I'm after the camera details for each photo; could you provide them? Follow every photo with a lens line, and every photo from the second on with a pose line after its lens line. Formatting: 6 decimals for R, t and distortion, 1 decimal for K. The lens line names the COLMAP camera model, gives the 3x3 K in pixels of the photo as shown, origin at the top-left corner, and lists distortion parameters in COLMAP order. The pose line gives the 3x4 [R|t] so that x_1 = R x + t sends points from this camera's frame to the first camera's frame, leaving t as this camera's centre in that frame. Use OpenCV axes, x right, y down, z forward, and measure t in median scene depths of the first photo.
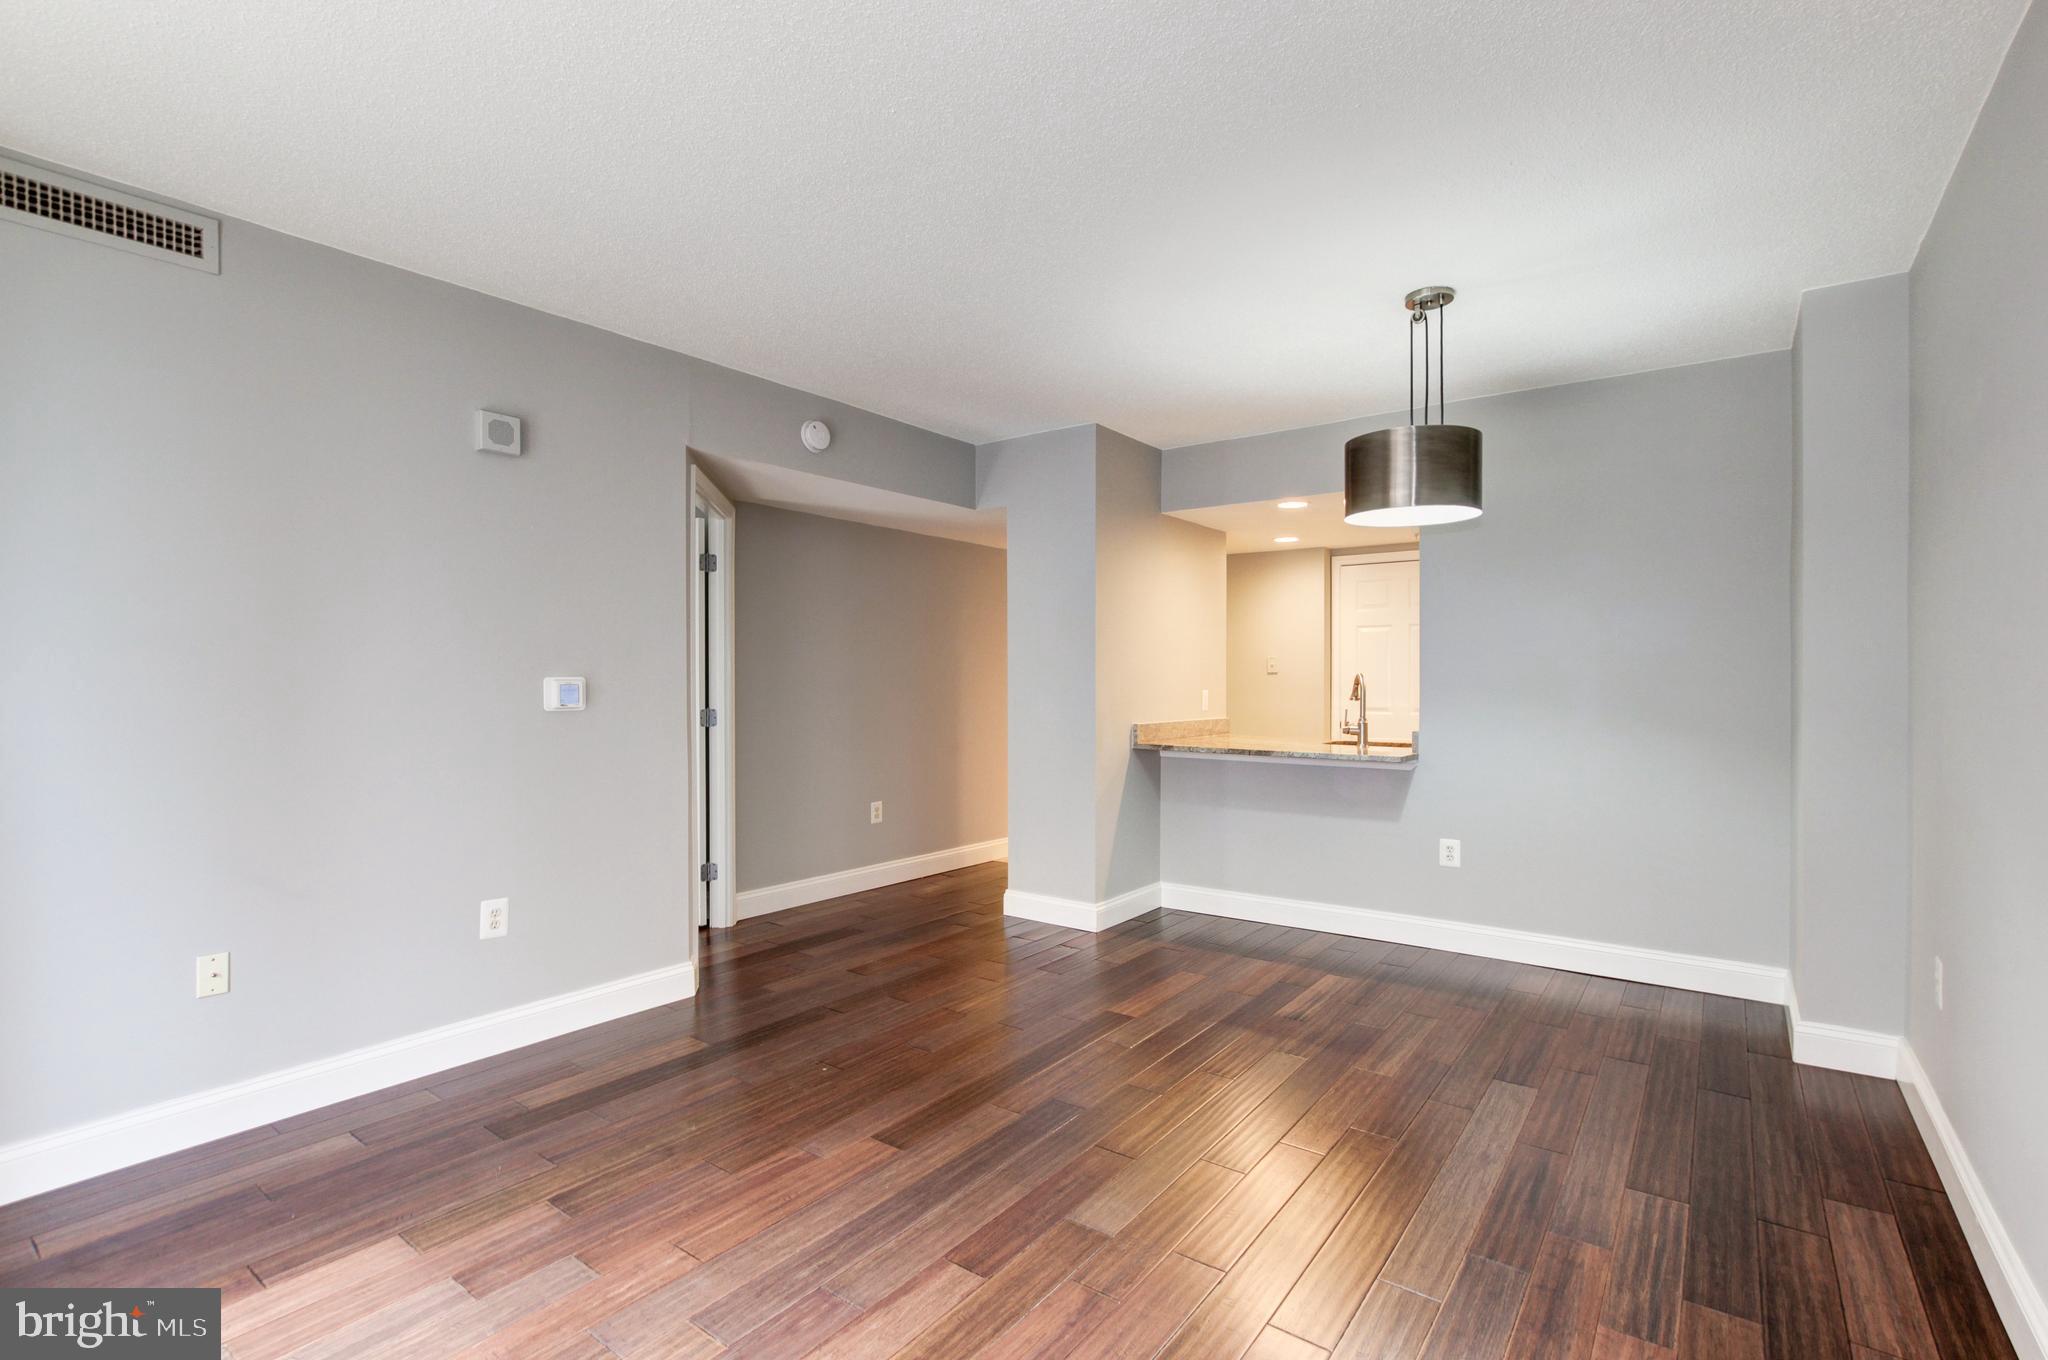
lens RADIAL K [[971.6, 0, 1016.7], [0, 971.6, 679.9], [0, 0, 1]] dist [-0.002992, 0.000165]
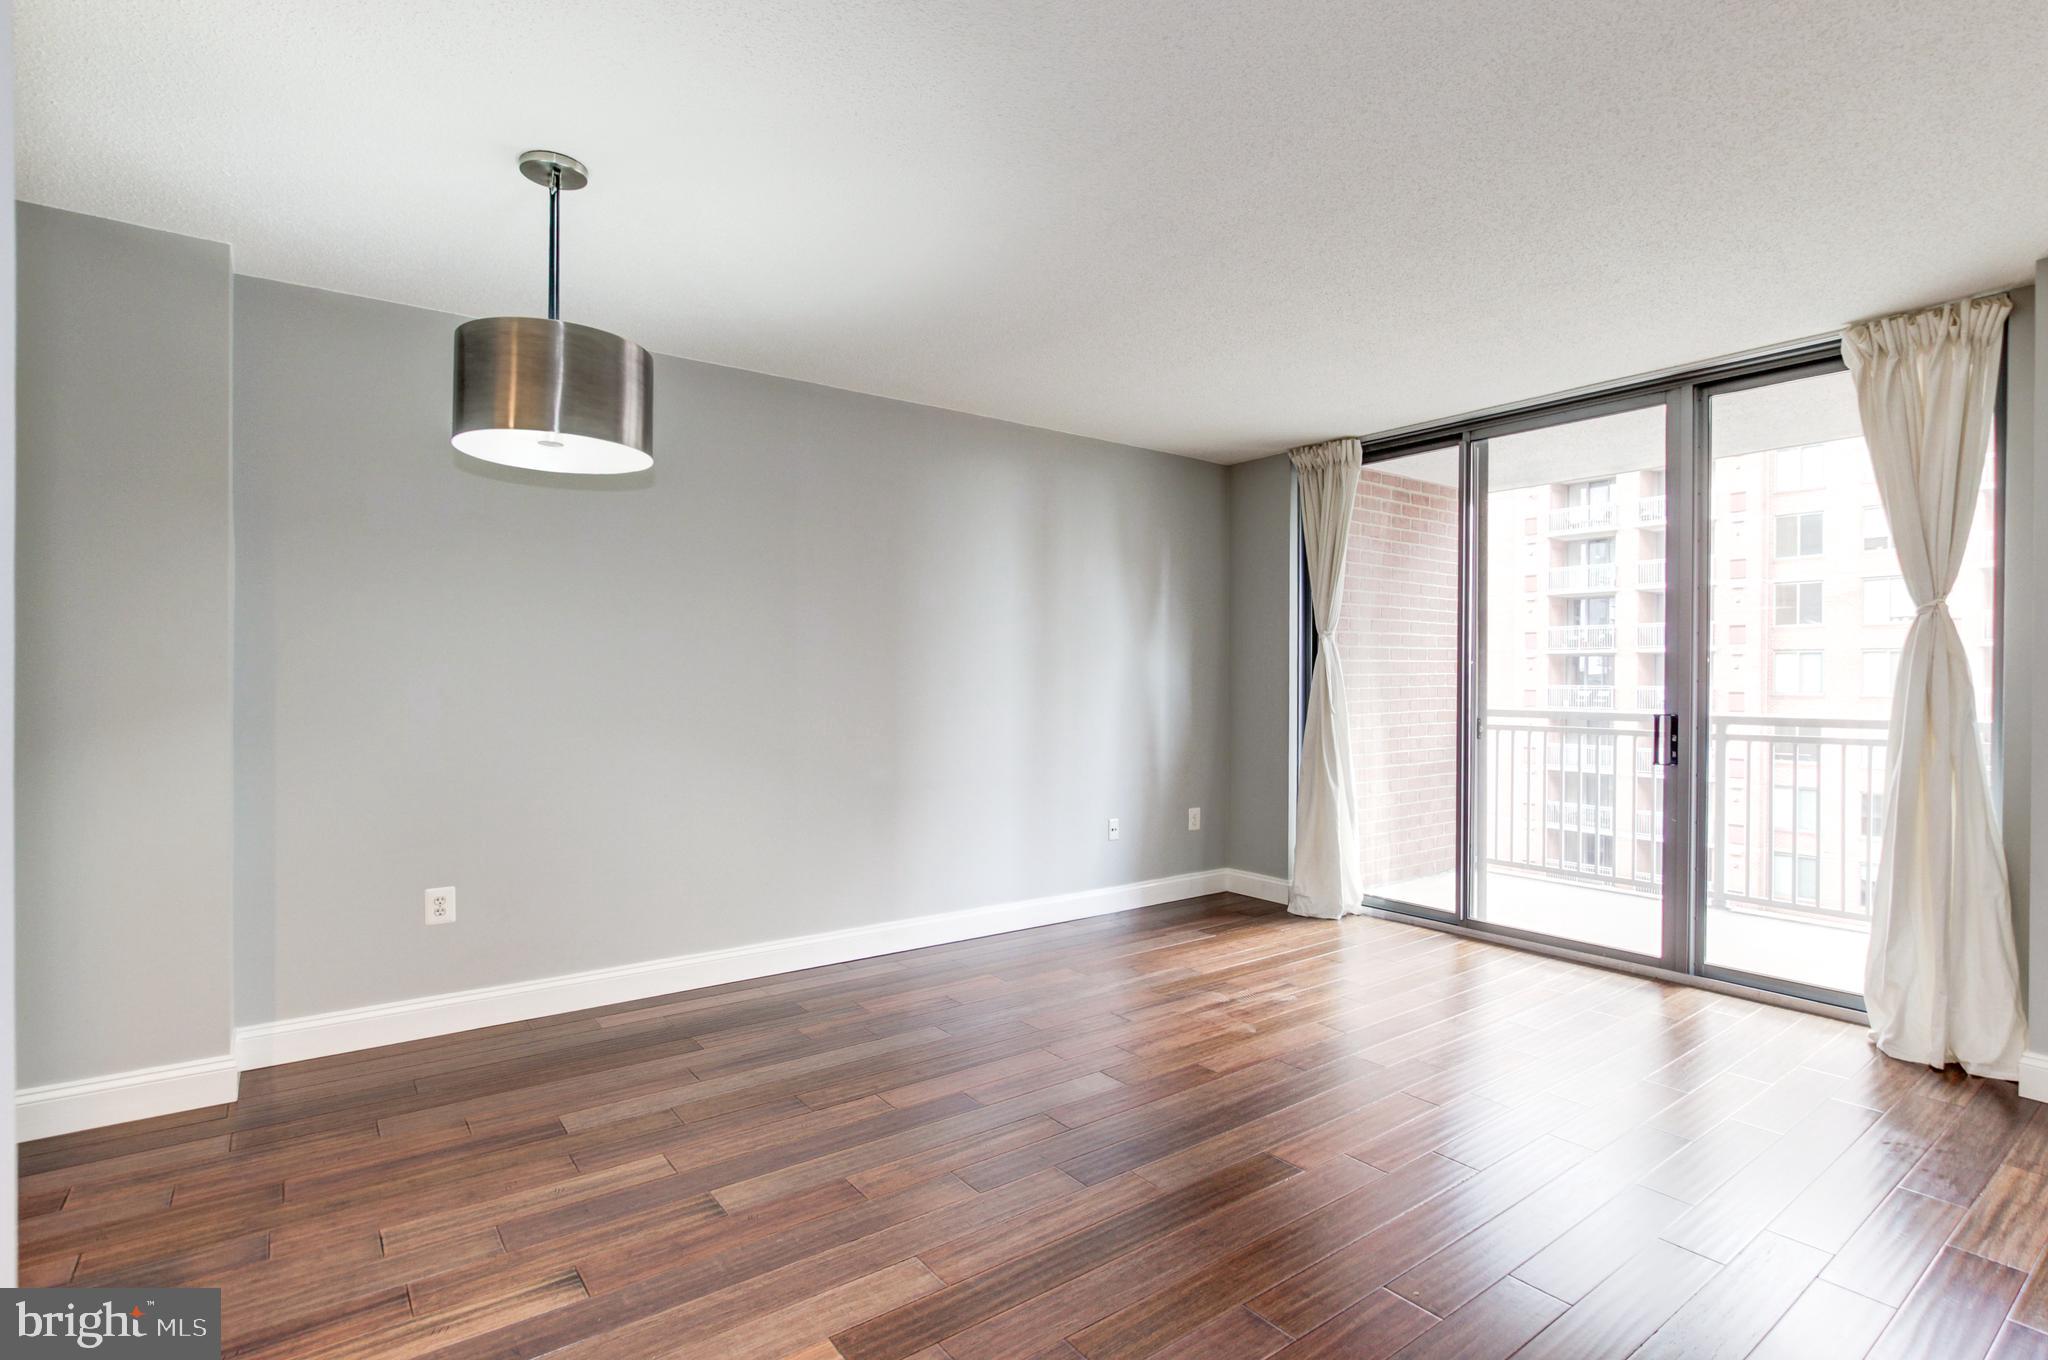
lens RADIAL K [[971.6, 0, 1016.7], [0, 971.6, 679.9], [0, 0, 1]] dist [-0.002992, 0.000165]
pose [[-0.957497, -0.010238, 0.288262, -0.125354], [-0.009382, 0.999947, 0.004351, 0.002452], [-0.288291, 0.001461, -0.957542, 1.632900]]
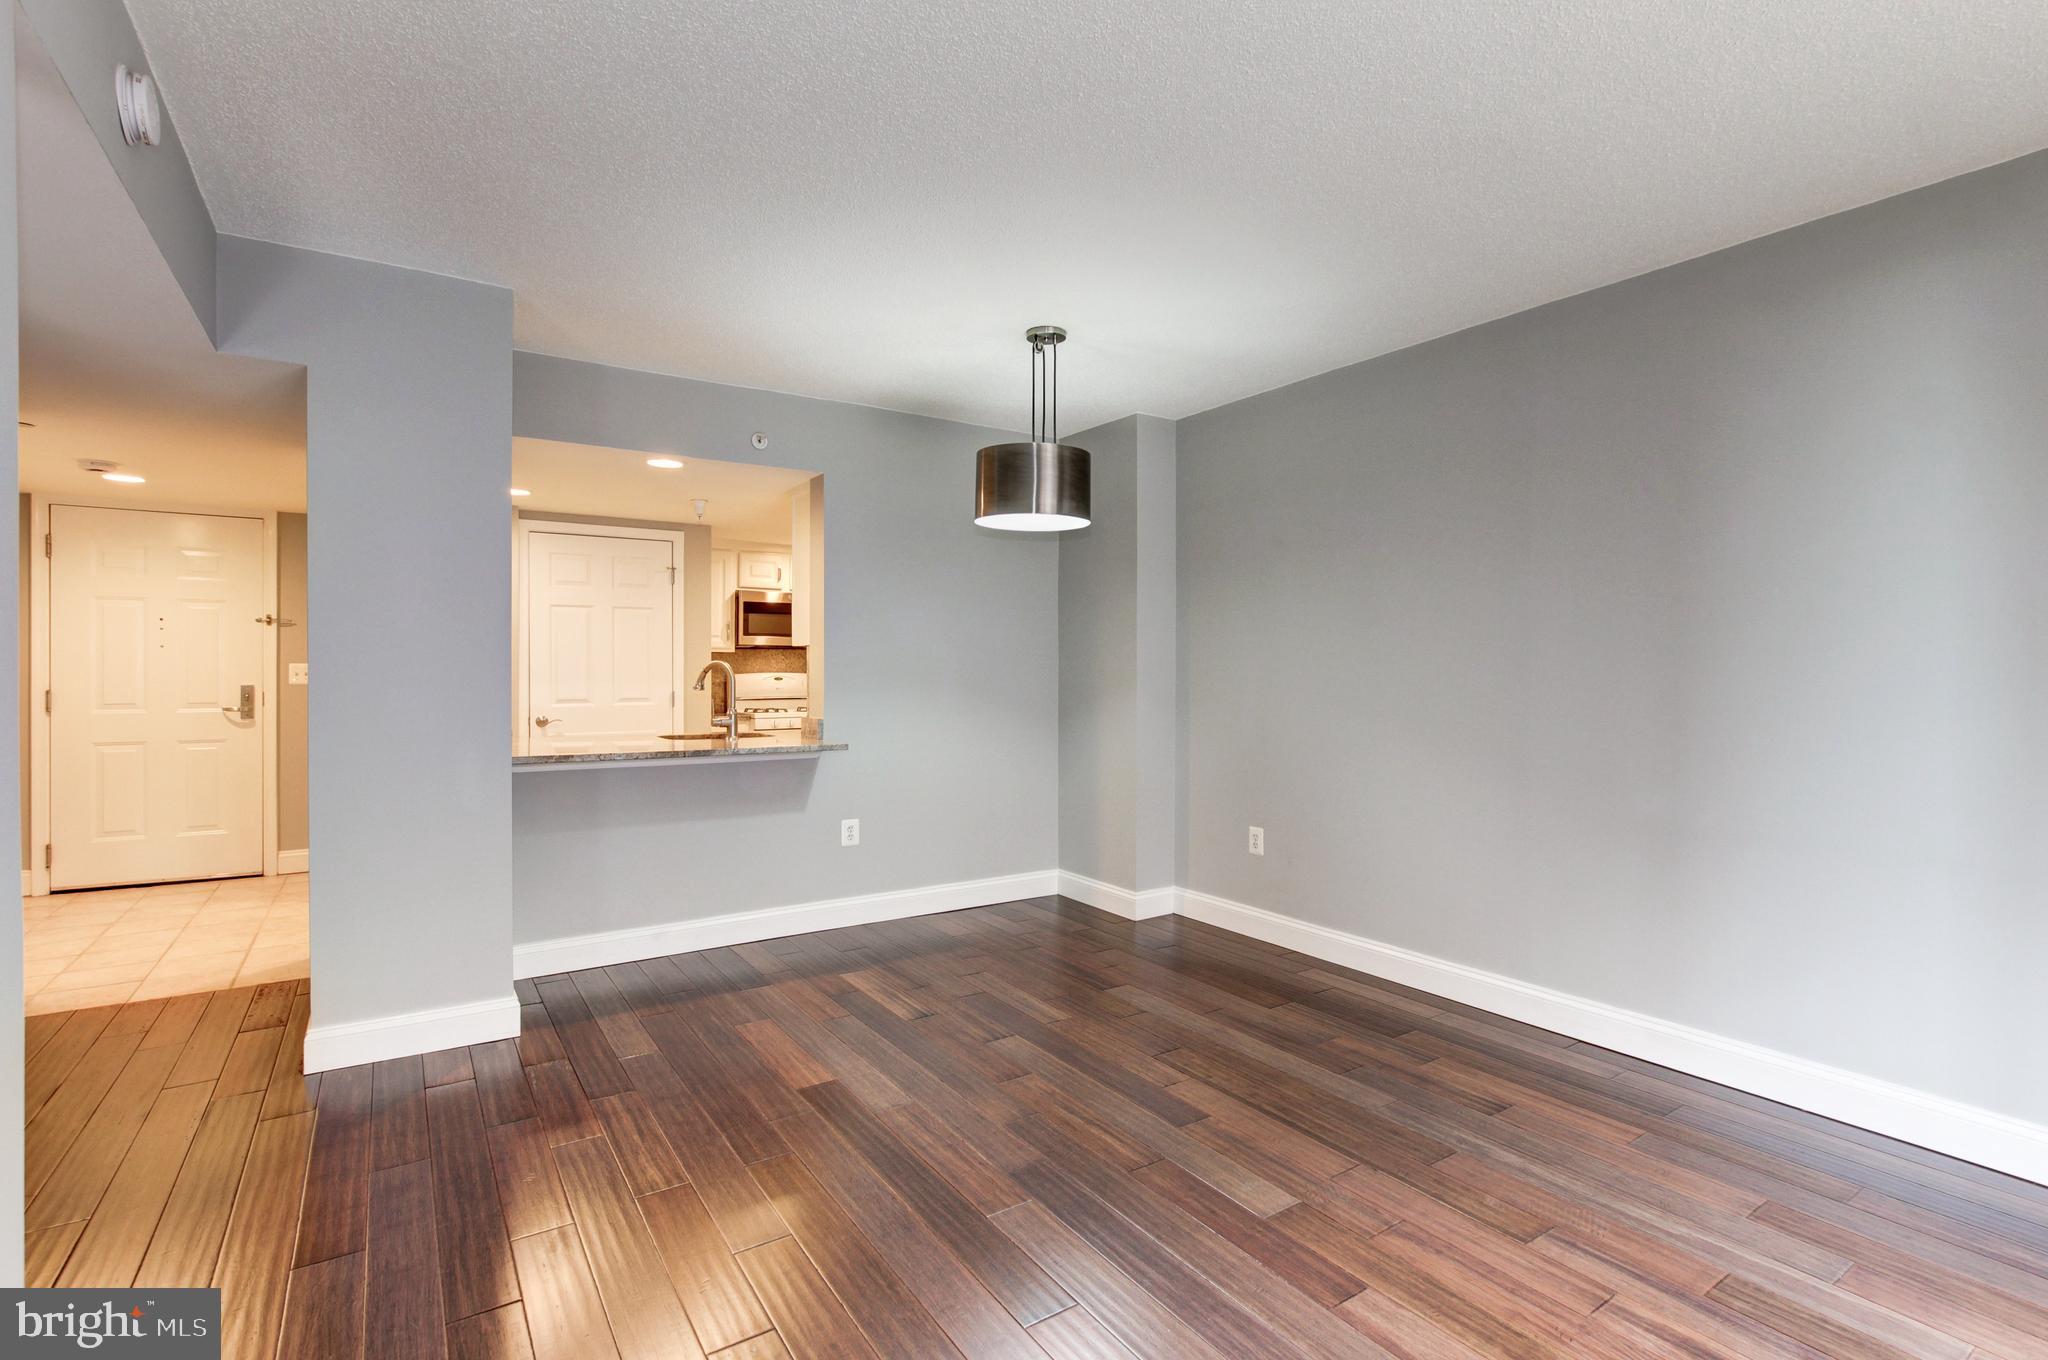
lens RADIAL K [[963.7, 0, 1067.3], [0, 963.7, 670.4], [0, 0, 1]] dist [-0.015989, 0.000323]
pose [[0.311723, -0.002436, 0.950170, -0.656114], [-0.000065, 0.999997, 0.002585, 0.000136], [-0.950173, -0.000867, 0.311722, 0.631243]]
